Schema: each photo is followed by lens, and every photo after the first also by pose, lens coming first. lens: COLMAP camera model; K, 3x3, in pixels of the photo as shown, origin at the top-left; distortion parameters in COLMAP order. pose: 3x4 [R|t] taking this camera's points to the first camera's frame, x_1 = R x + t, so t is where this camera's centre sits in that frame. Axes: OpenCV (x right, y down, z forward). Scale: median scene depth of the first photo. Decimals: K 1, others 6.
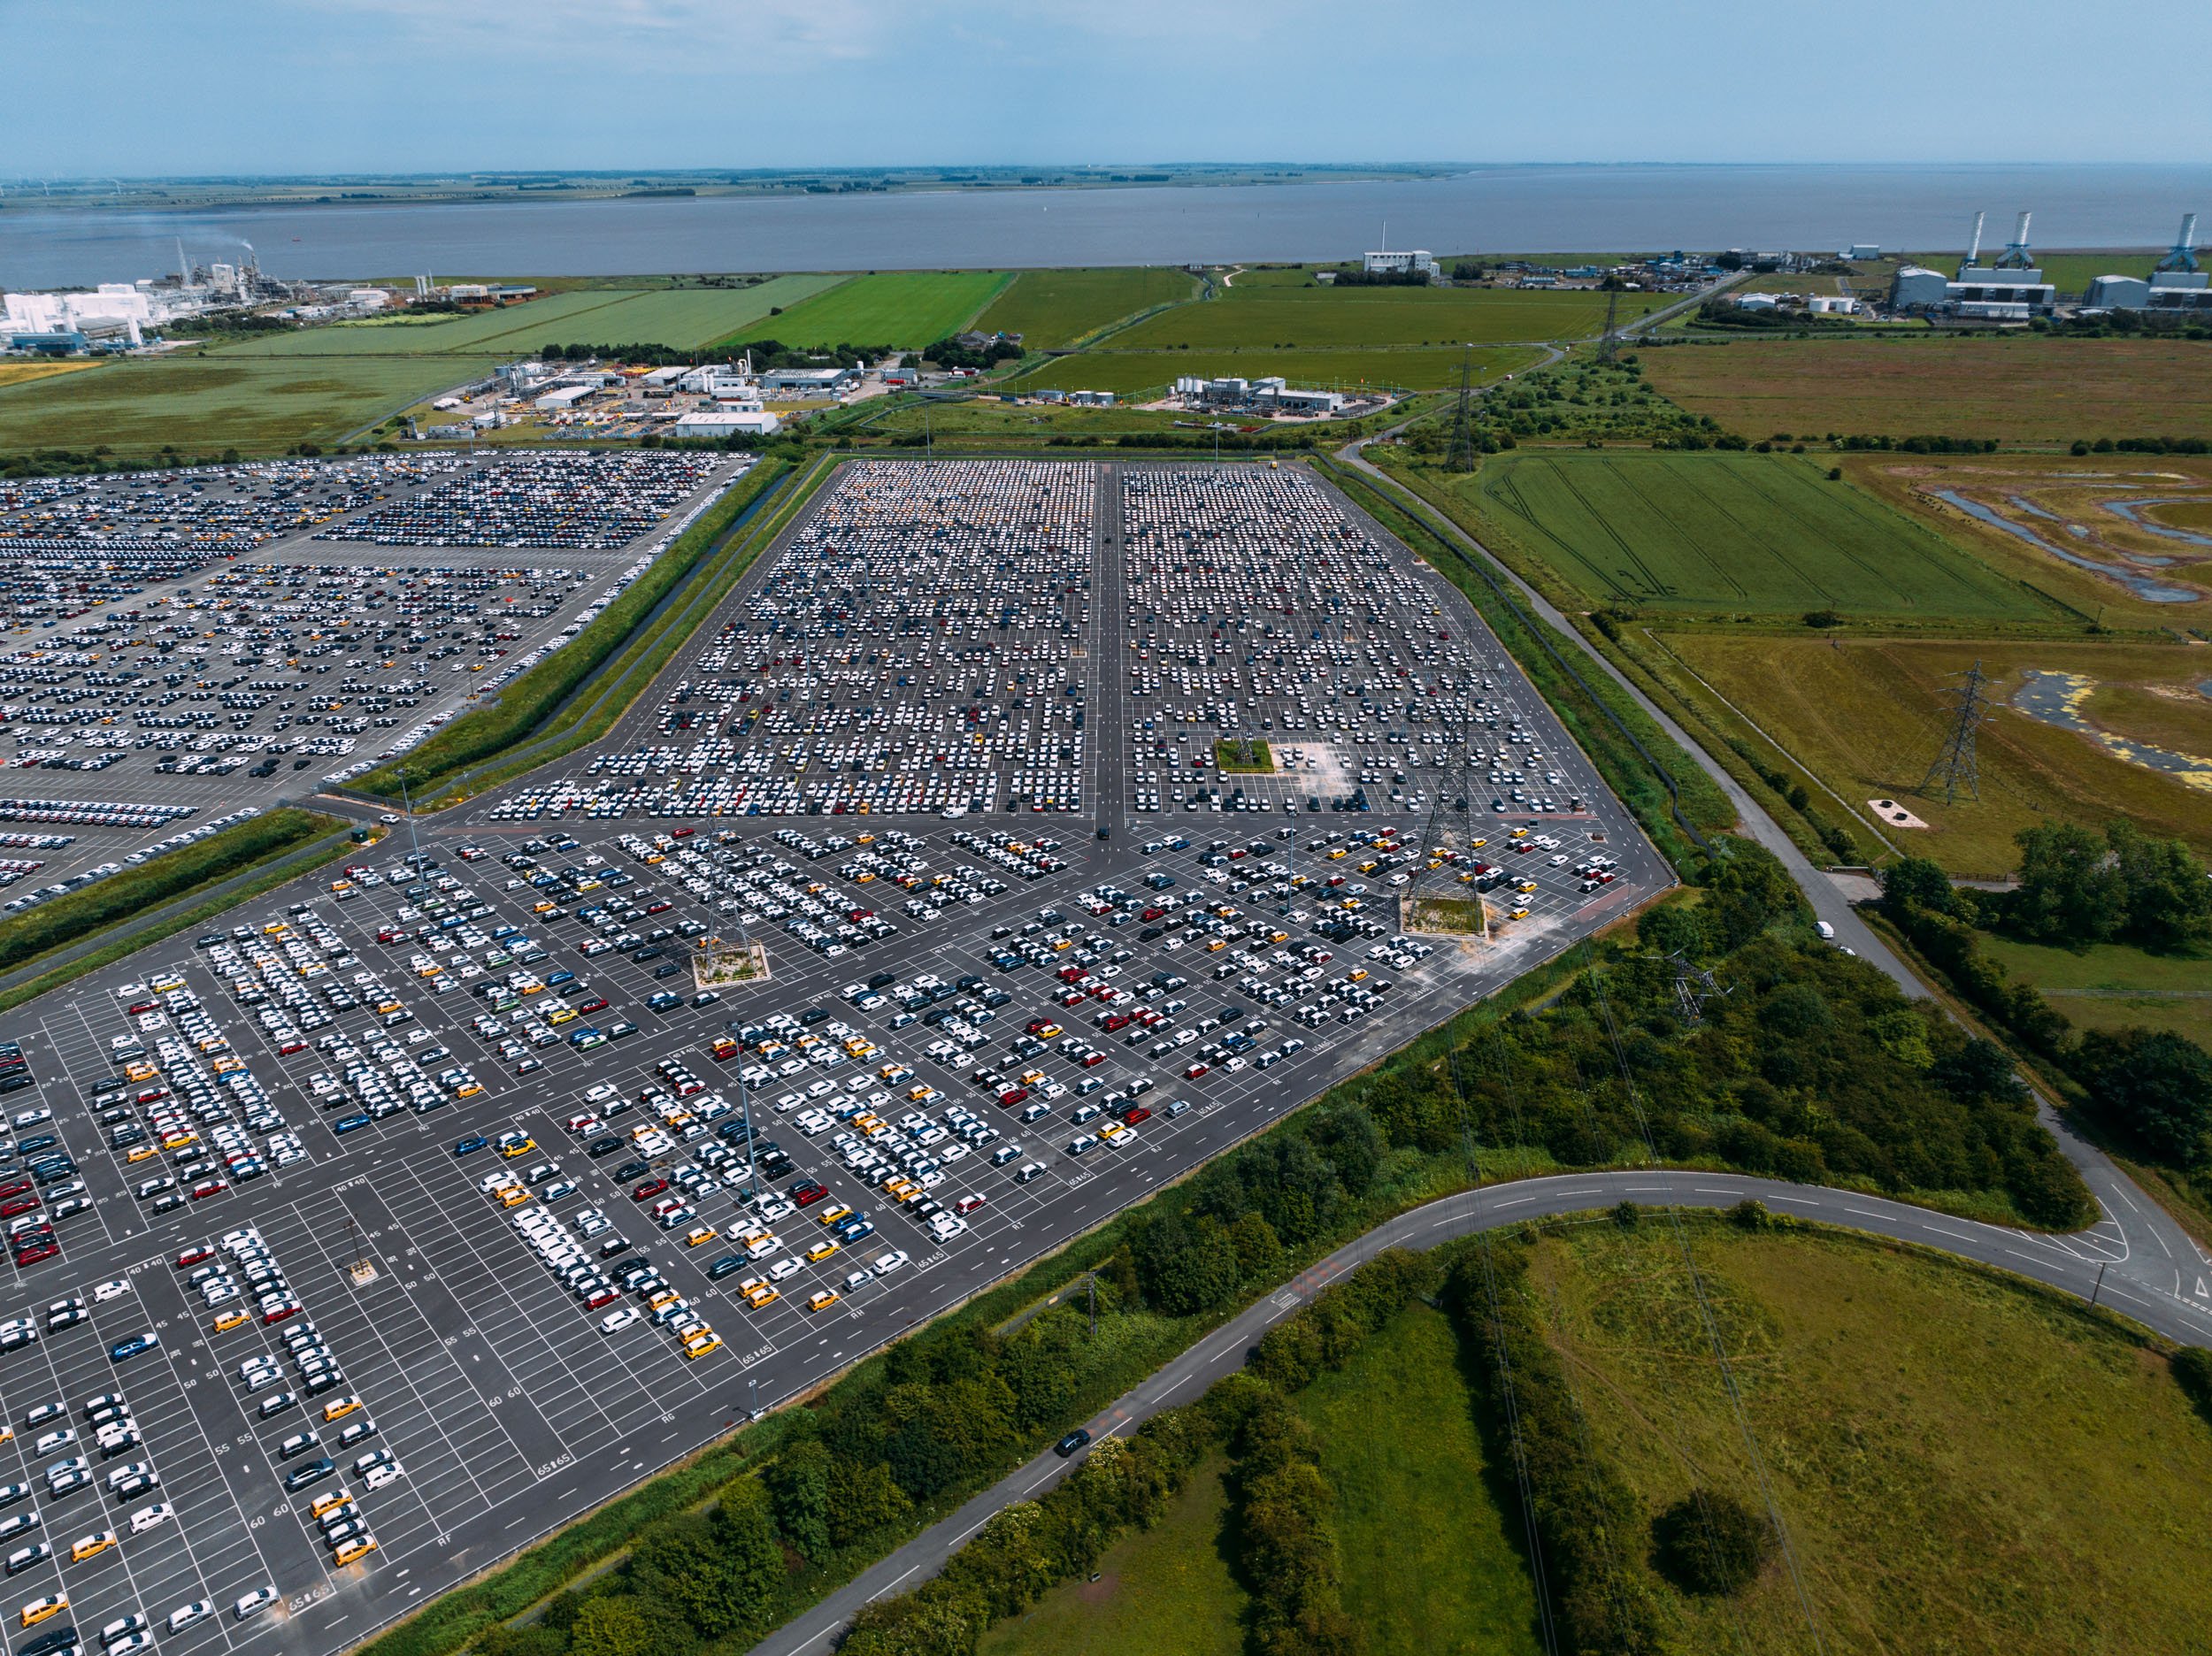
lens RADIAL K [[1539.7, 0, 1106.0], [0, 1539.7, 828.0], [0, 0, 1]] dist [-0.001046, 0.001228]
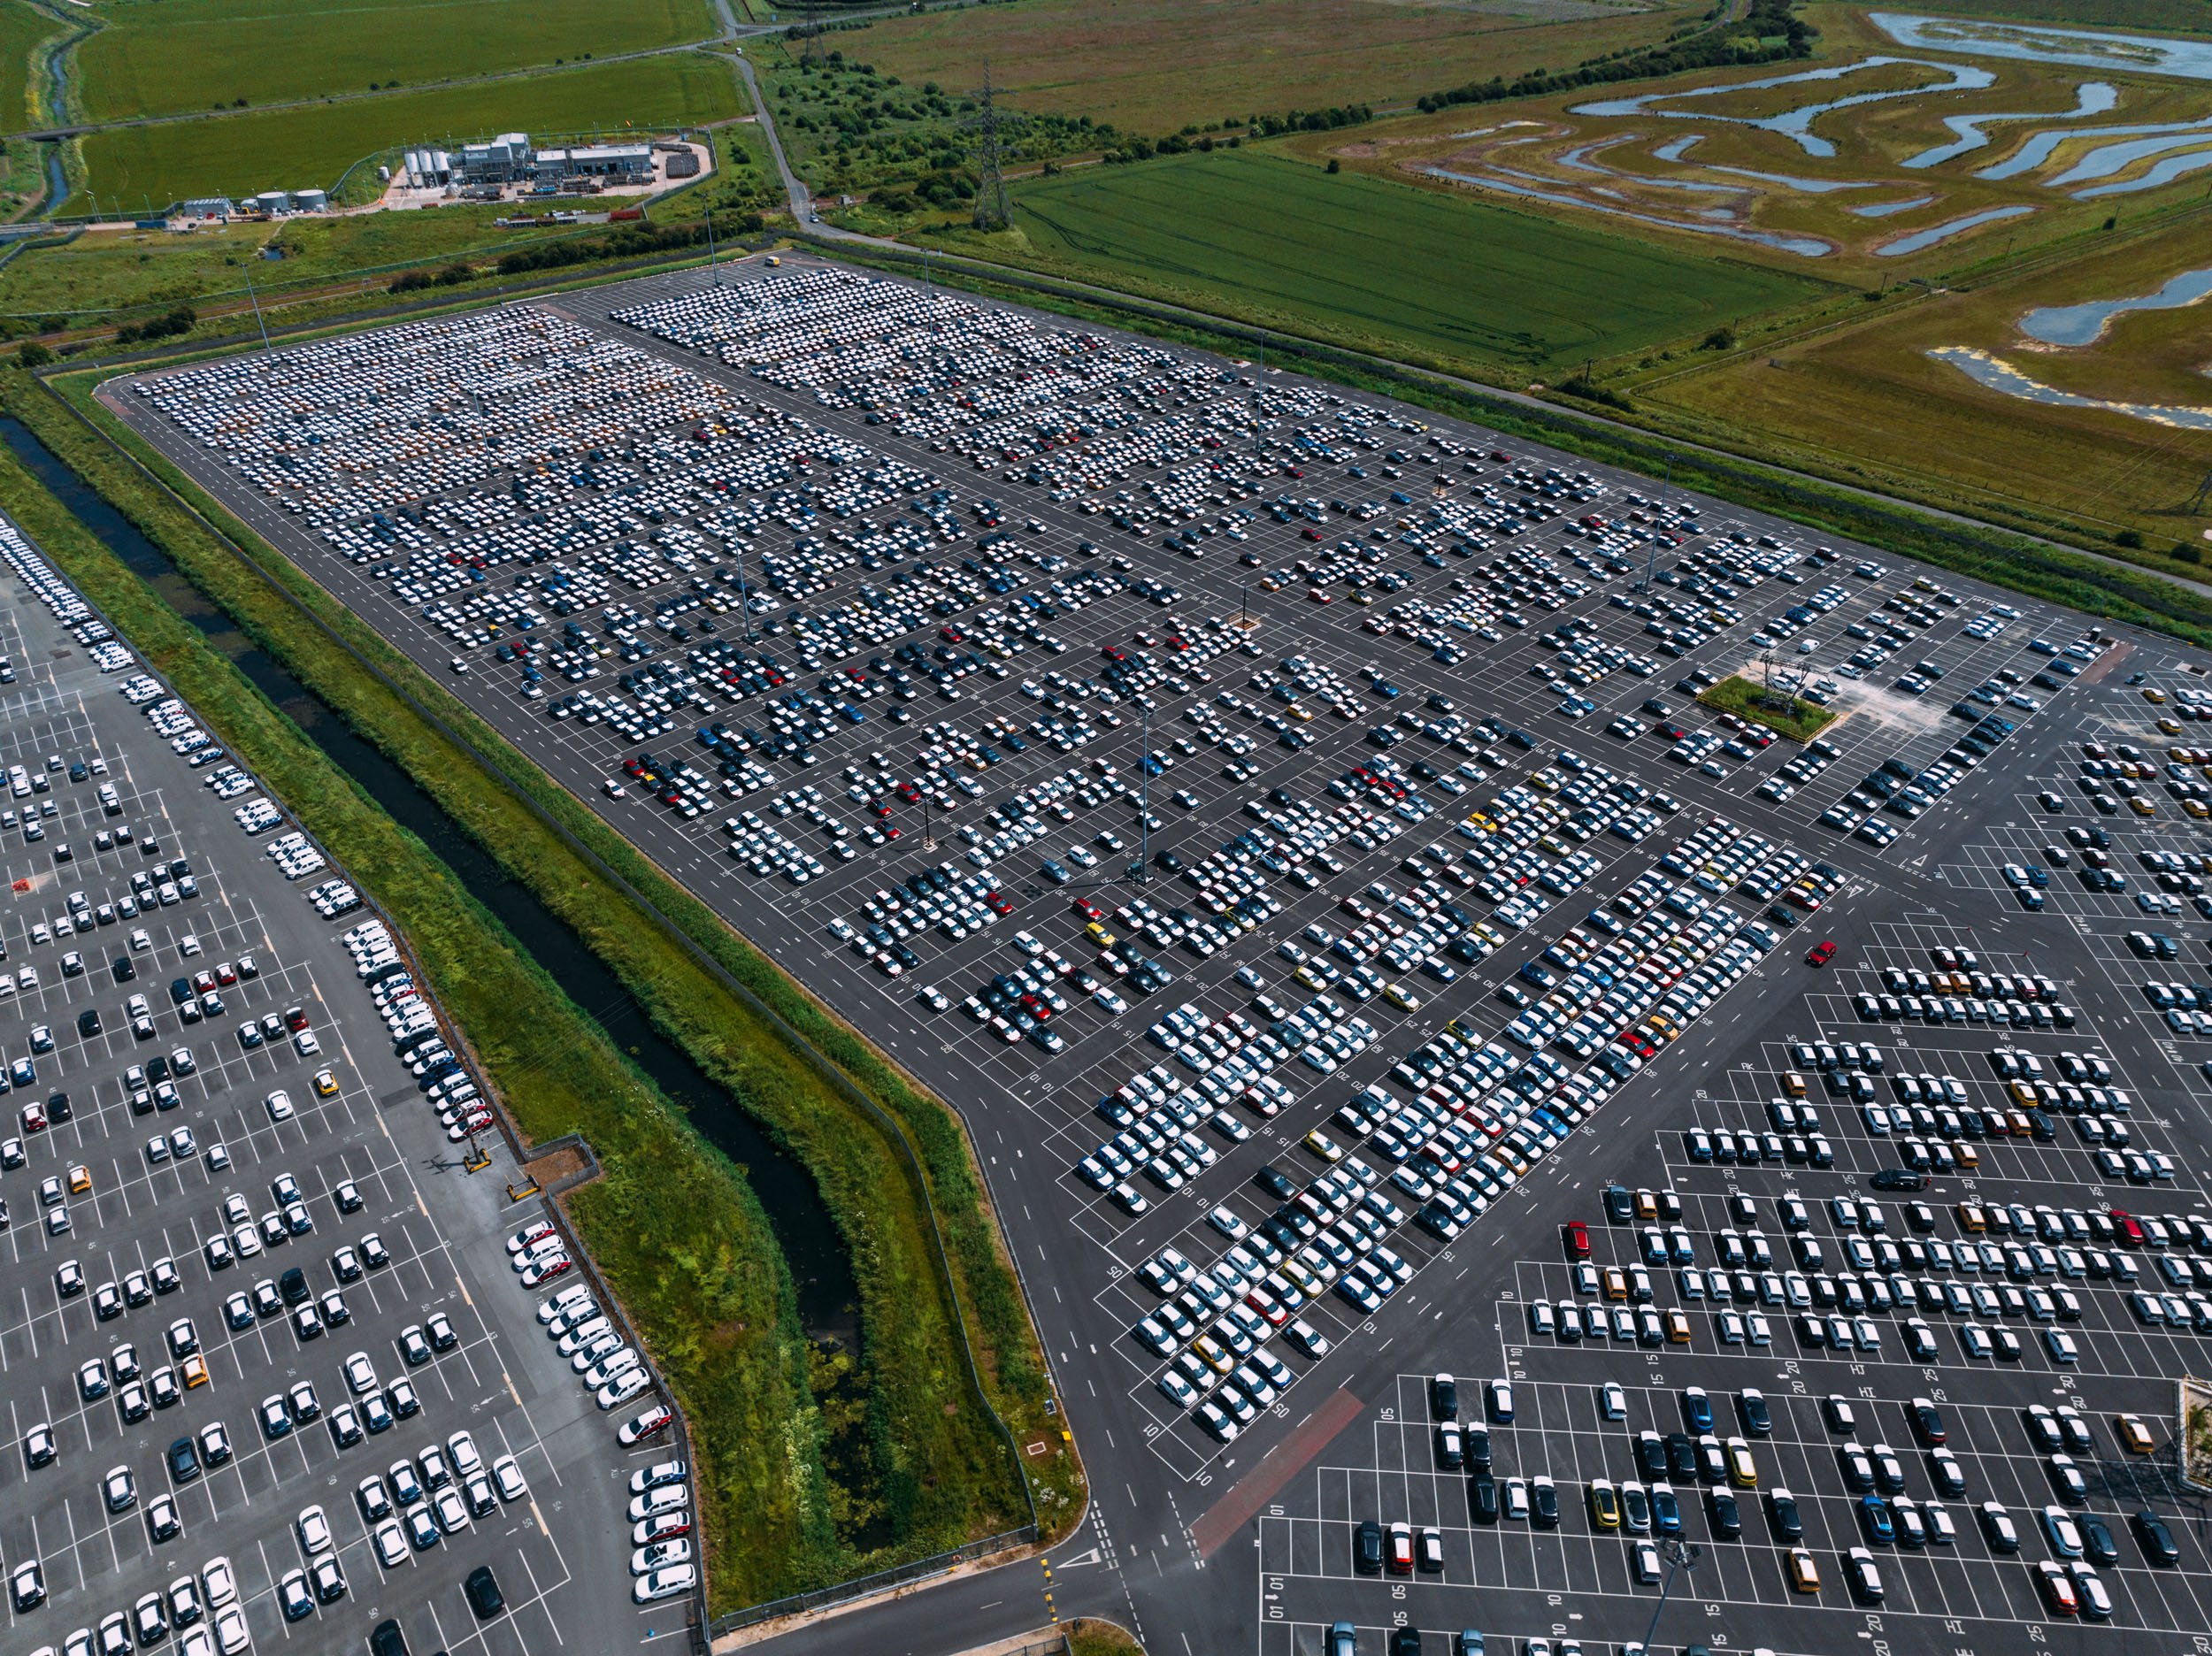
lens RADIAL K [[1553.6, 0, 1106.0], [0, 1553.6, 828.0], [0, 0, 1]] dist [-0.020000, 0.005937]
pose [[0.731273, -0.380254, 0.566257, -0.484970], [0.276535, 0.924178, 0.263483, -0.232965], [-0.623513, -0.036088, 0.780980, 0.550036]]
